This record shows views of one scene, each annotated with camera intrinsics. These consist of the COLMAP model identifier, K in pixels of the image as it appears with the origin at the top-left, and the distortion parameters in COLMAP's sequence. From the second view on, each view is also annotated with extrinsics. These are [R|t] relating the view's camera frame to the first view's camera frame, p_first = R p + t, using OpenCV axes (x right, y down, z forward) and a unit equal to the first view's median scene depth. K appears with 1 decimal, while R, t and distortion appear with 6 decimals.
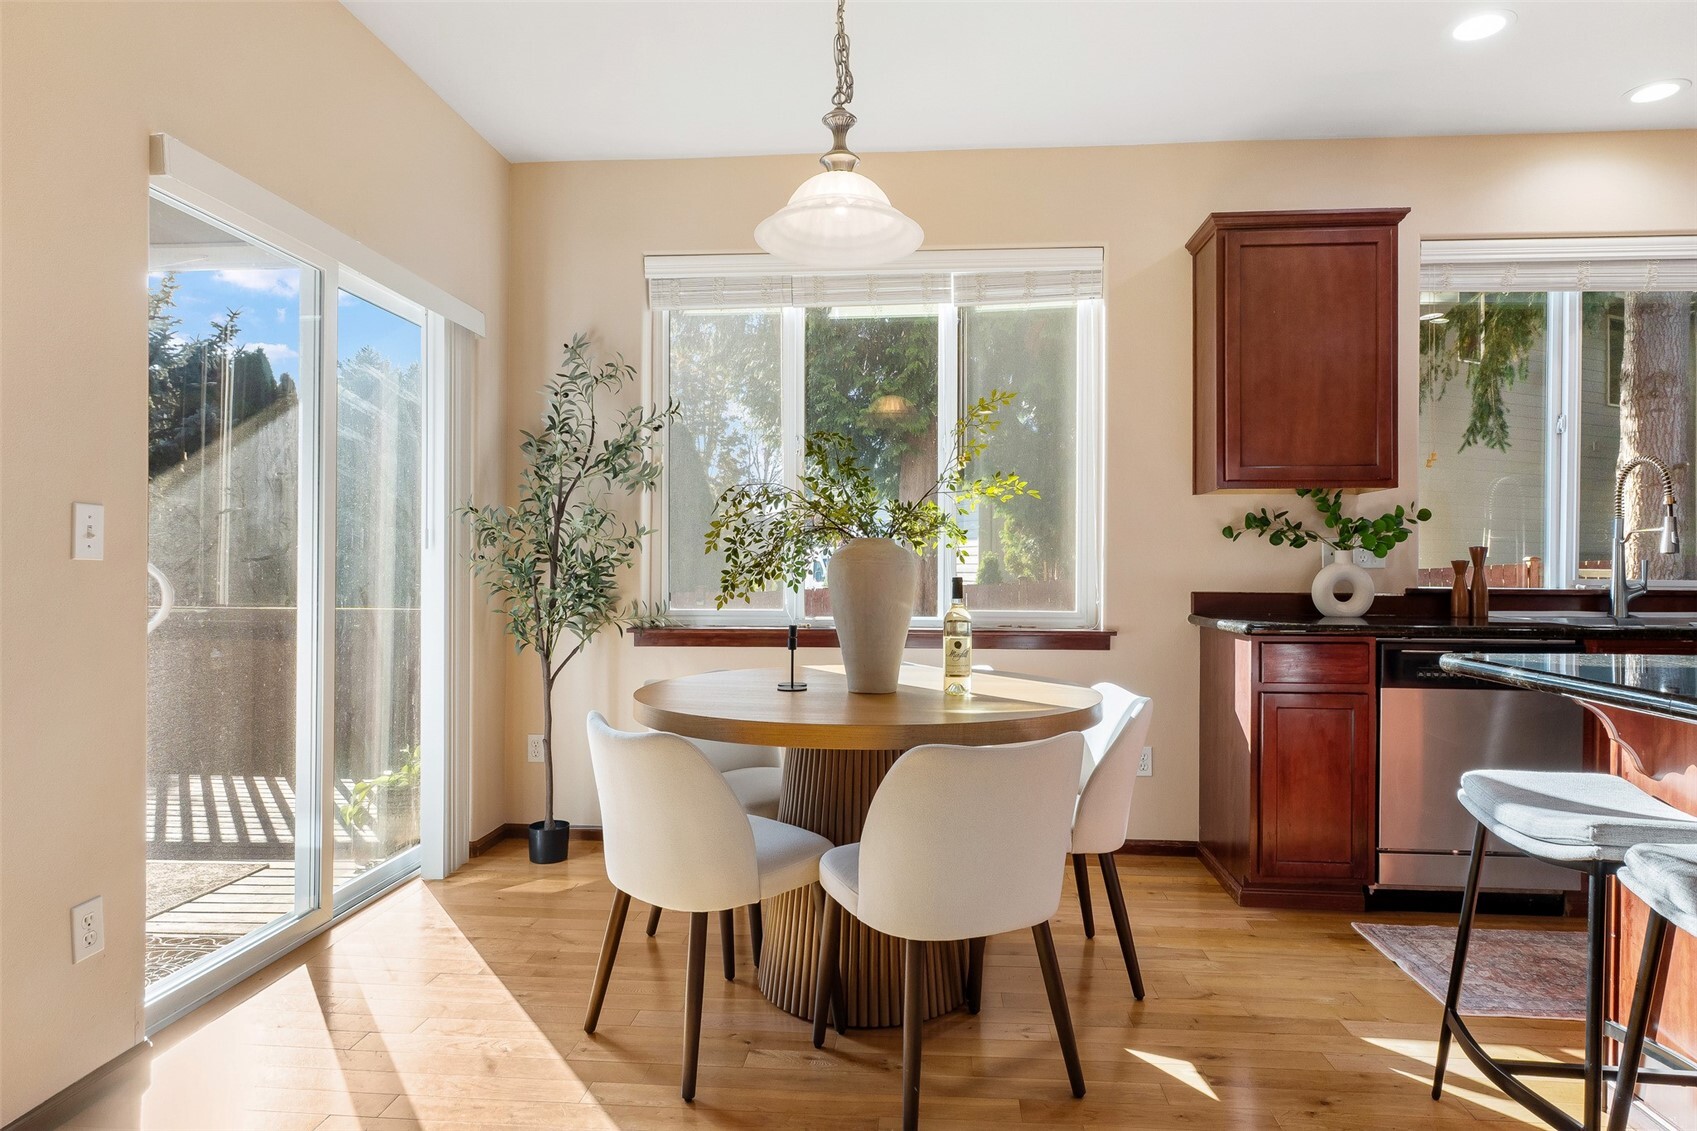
lens RADIAL K [[956.7, 0, 861.1], [0, 956.7, 567.0], [0, 0, 1]] dist [-0.004049, 0.001772]
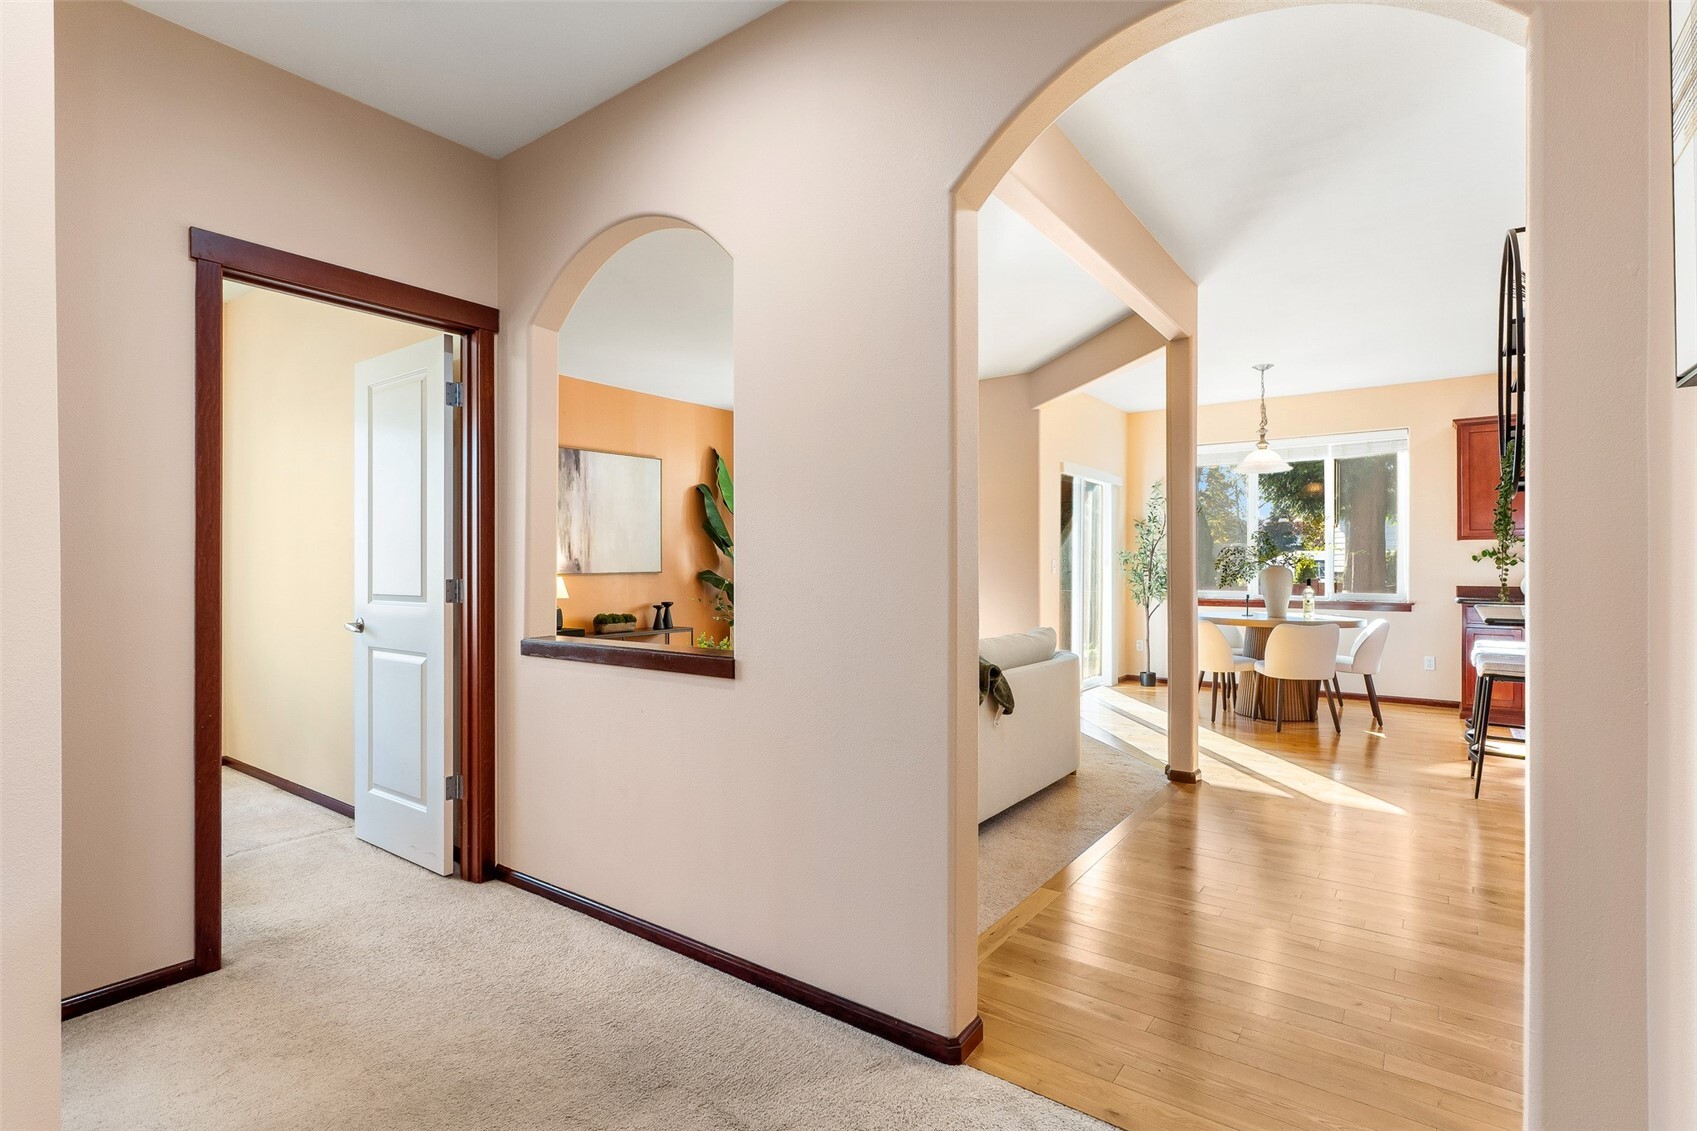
lens RADIAL K [[812.2, 0, 860.8], [0, 812.2, 565.3], [0, 0, 1]] dist [0.001136, 0.000301]
pose [[0.852810, -0.000714, -0.522220, 0.174880], [0.001171, 0.999999, 0.000545, -0.025842], [0.522219, -0.001076, 0.852810, -1.392294]]
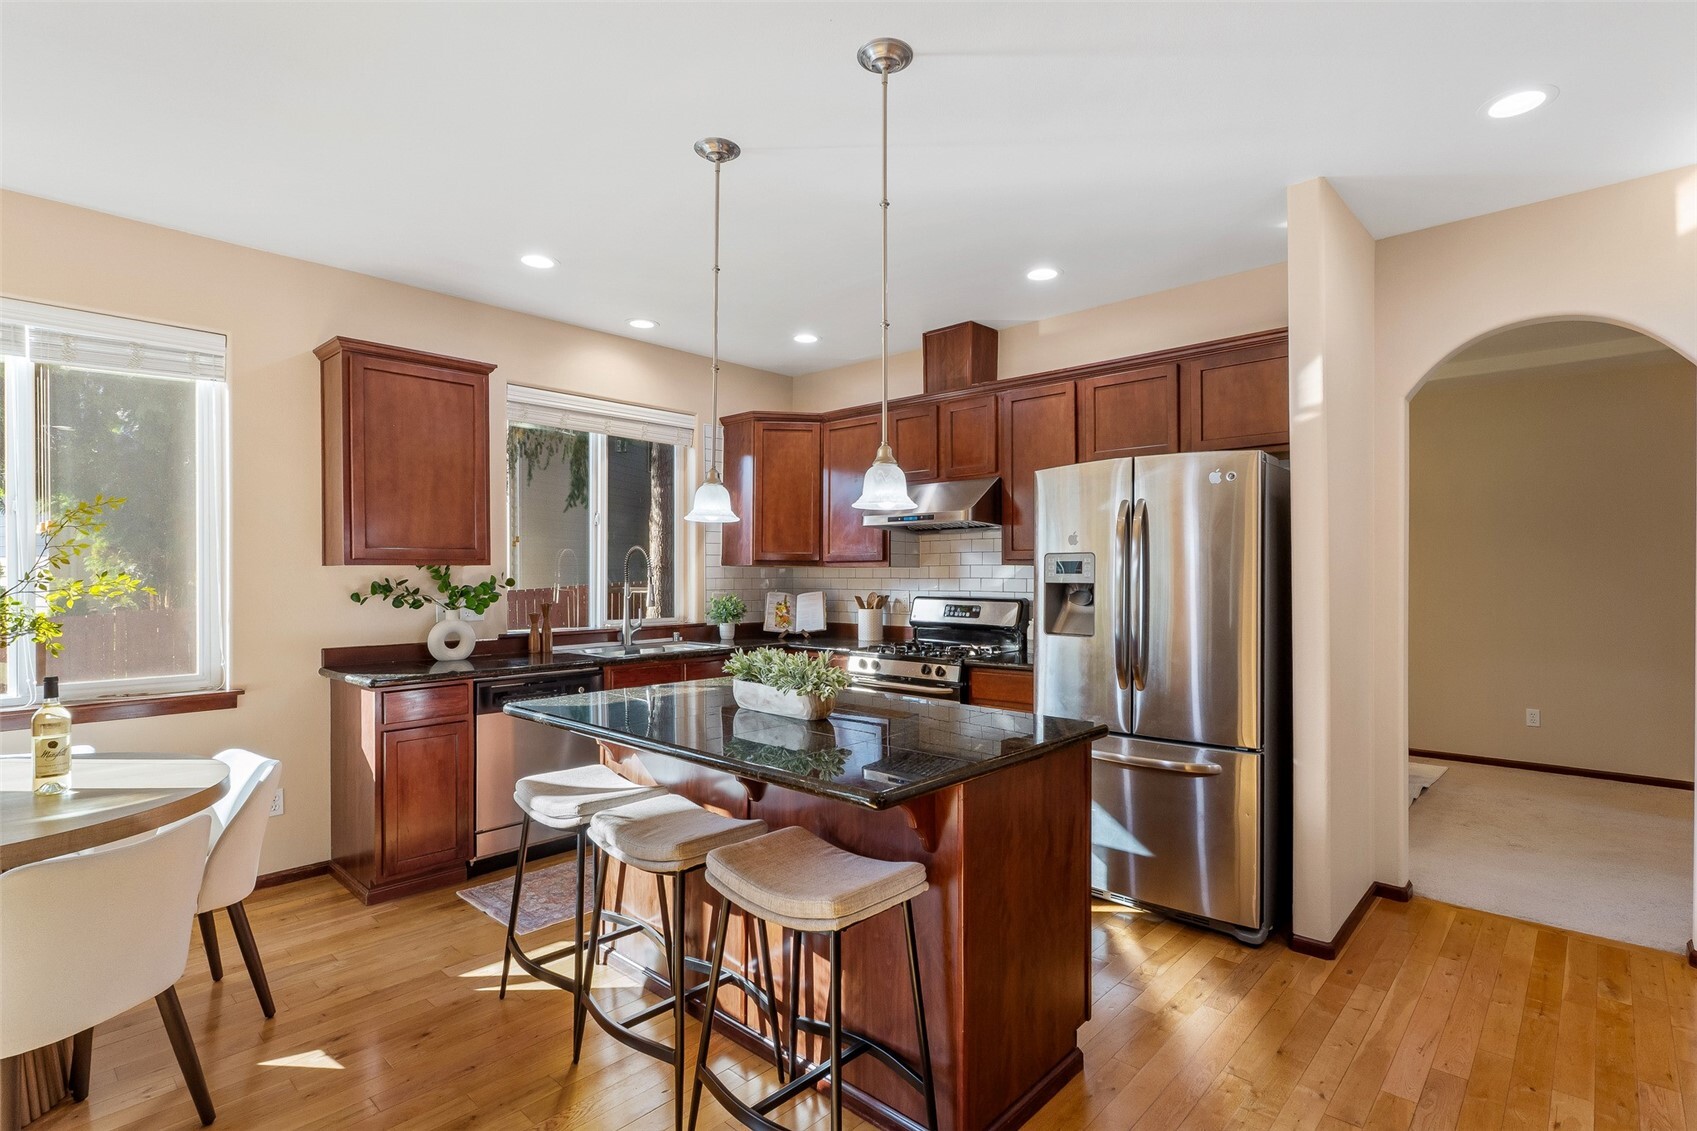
lens RADIAL K [[812.2, 0, 861.1], [0, 812.2, 575.9], [0, 0, 1]] dist [0.001136, 0.000301]
pose [[0.613906, -0.007971, 0.789339, -0.037610], [0.006285, 0.999967, 0.005209, -0.070247], [-0.789354, 0.001763, 0.613936, -0.146329]]
